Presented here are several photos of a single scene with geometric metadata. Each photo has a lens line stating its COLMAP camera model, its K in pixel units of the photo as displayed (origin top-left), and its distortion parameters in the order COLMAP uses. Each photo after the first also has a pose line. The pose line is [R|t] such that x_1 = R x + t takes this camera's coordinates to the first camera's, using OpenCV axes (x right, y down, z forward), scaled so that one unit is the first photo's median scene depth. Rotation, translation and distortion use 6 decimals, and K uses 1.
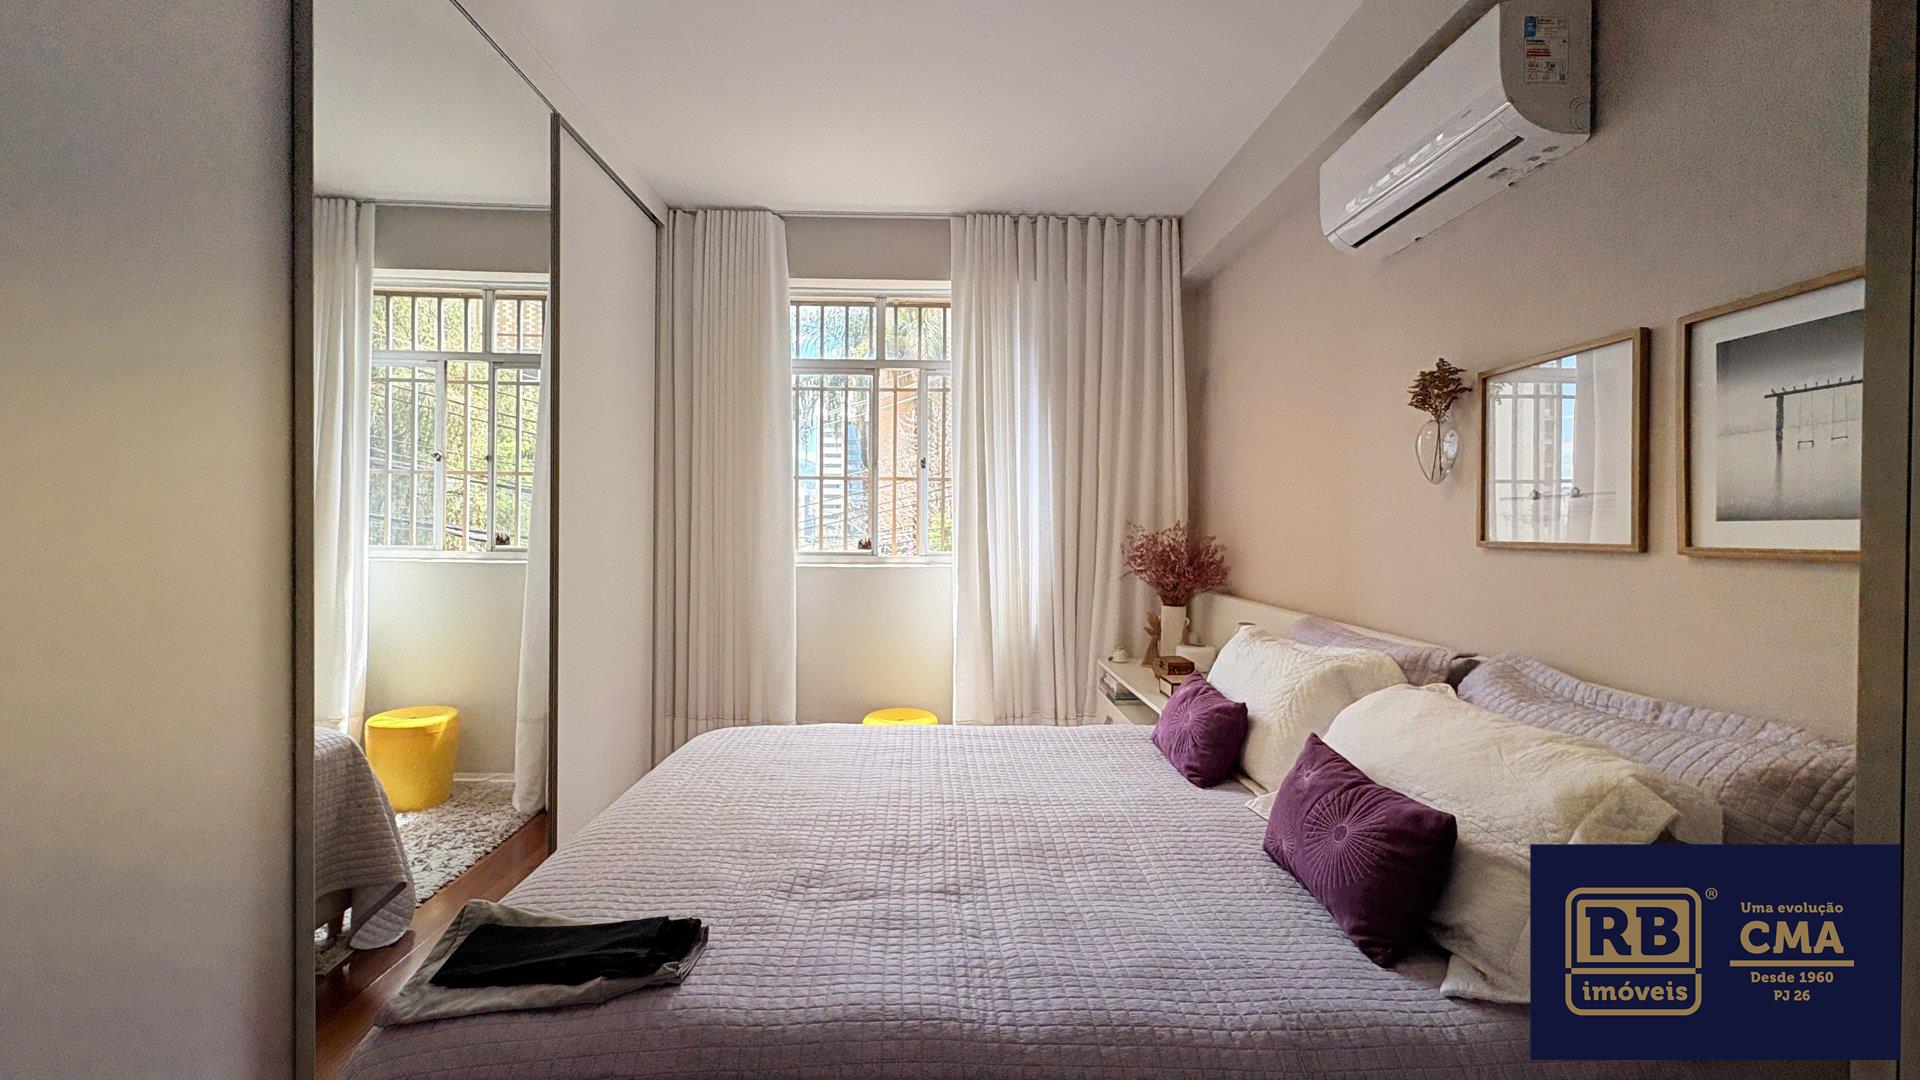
lens RADIAL K [[764.3, 0, 964.9], [0, 764.3, 529.5], [0, 0, 1]] dist [0.001992, 0.000164]
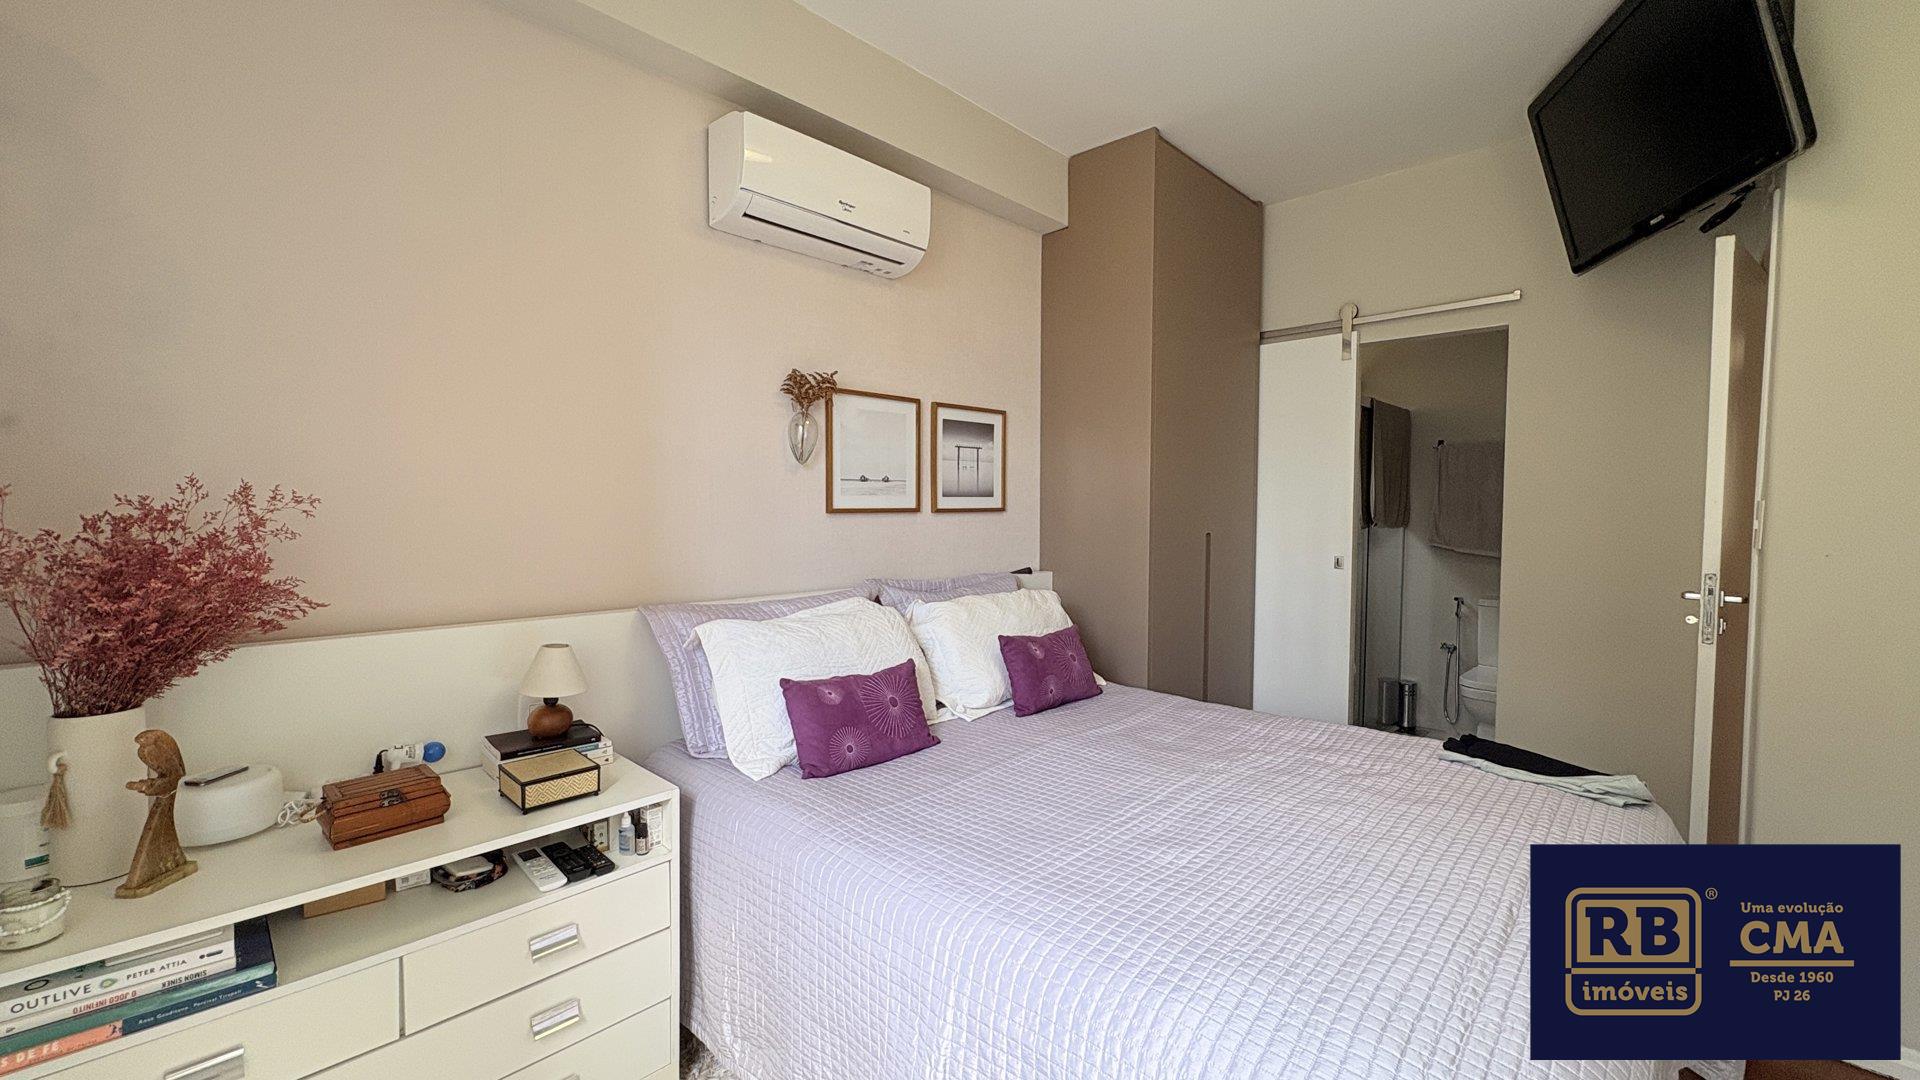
lens RADIAL K [[764.3, 0, 963.0], [0, 764.3, 534.9], [0, 0, 1]] dist [0.001992, 0.000164]
pose [[-0.691057, -0.036611, 0.721873, -0.481373], [-0.003778, 0.998886, 0.047043, -0.003509], [-0.722791, 0.029782, -0.690425, 1.716940]]
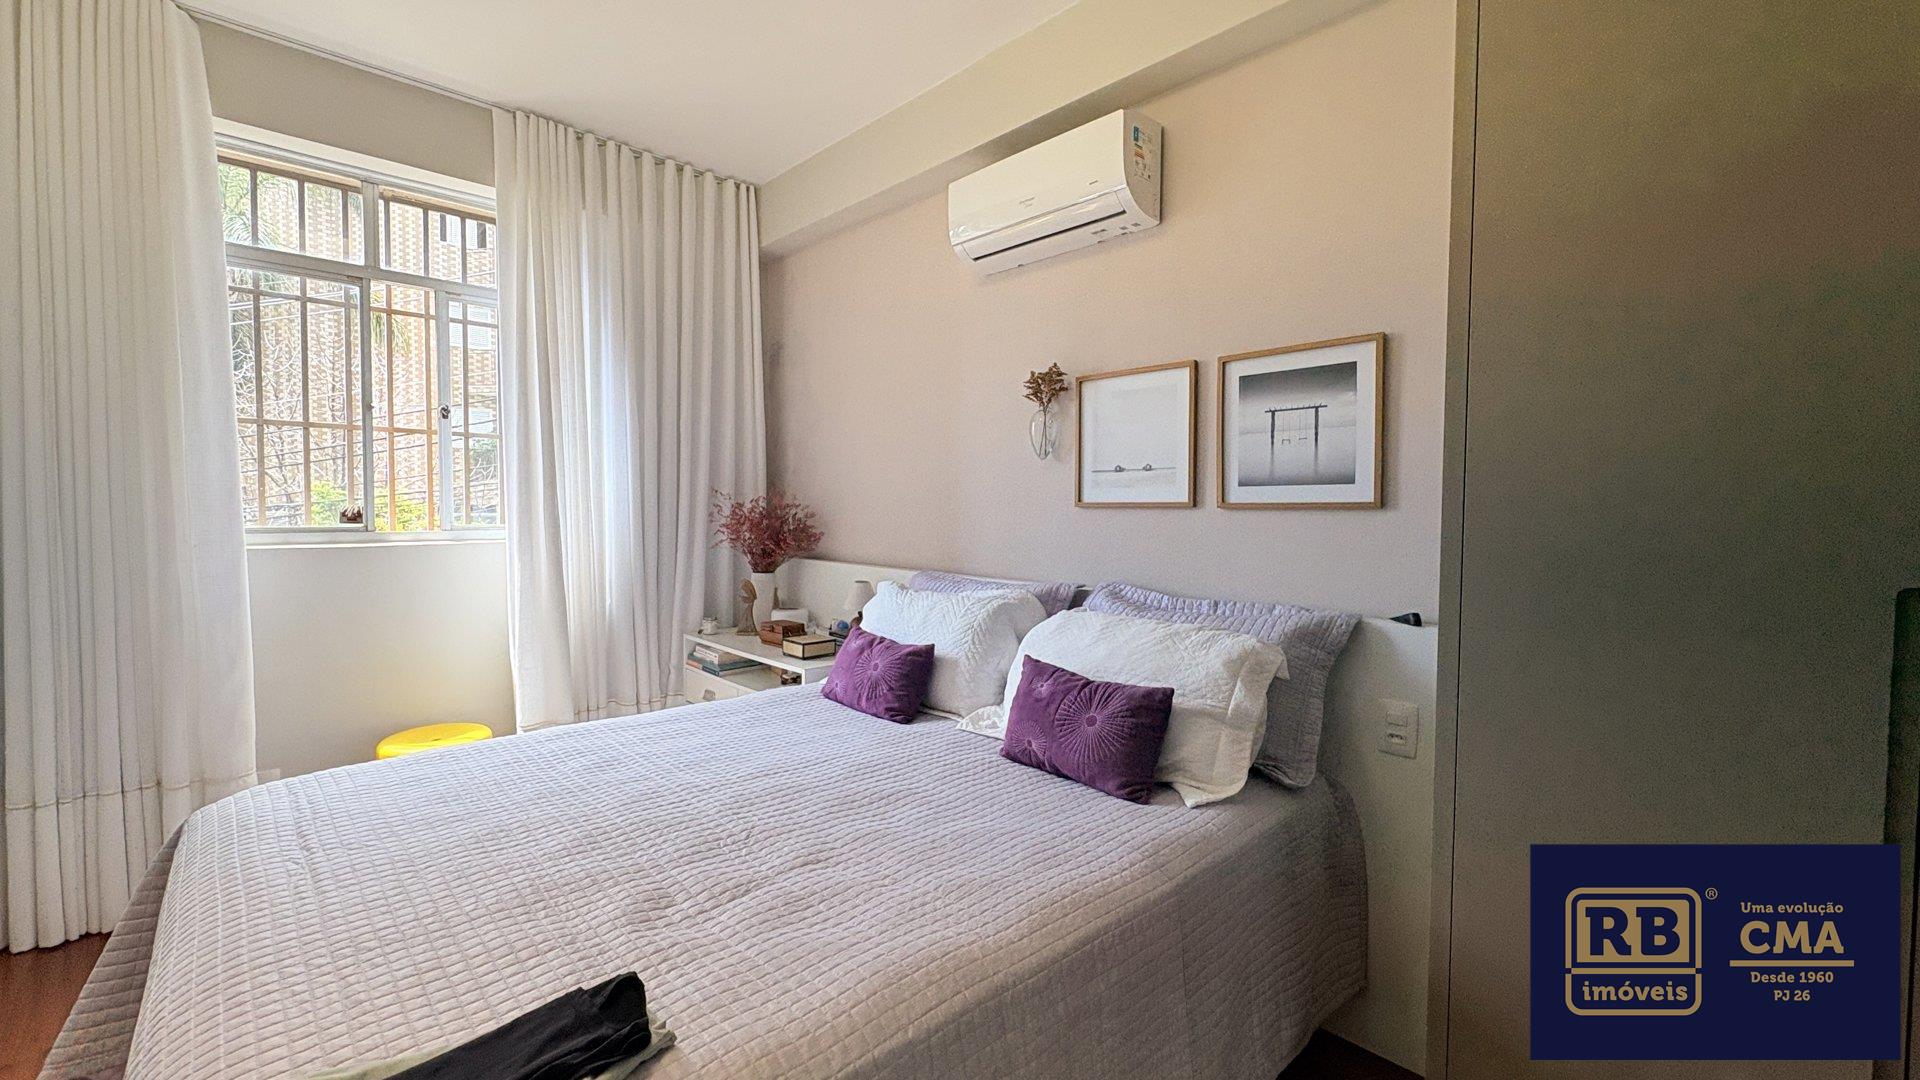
lens RADIAL K [[764.3, 0, 965.0], [0, 764.3, 526.6], [0, 0, 1]] dist [0.001992, 0.000164]
pose [[0.750162, -0.019776, 0.660959, -0.354285], [0.001604, 0.999604, 0.028088, 0.018752], [-0.661252, -0.020011, 0.749897, 0.113800]]
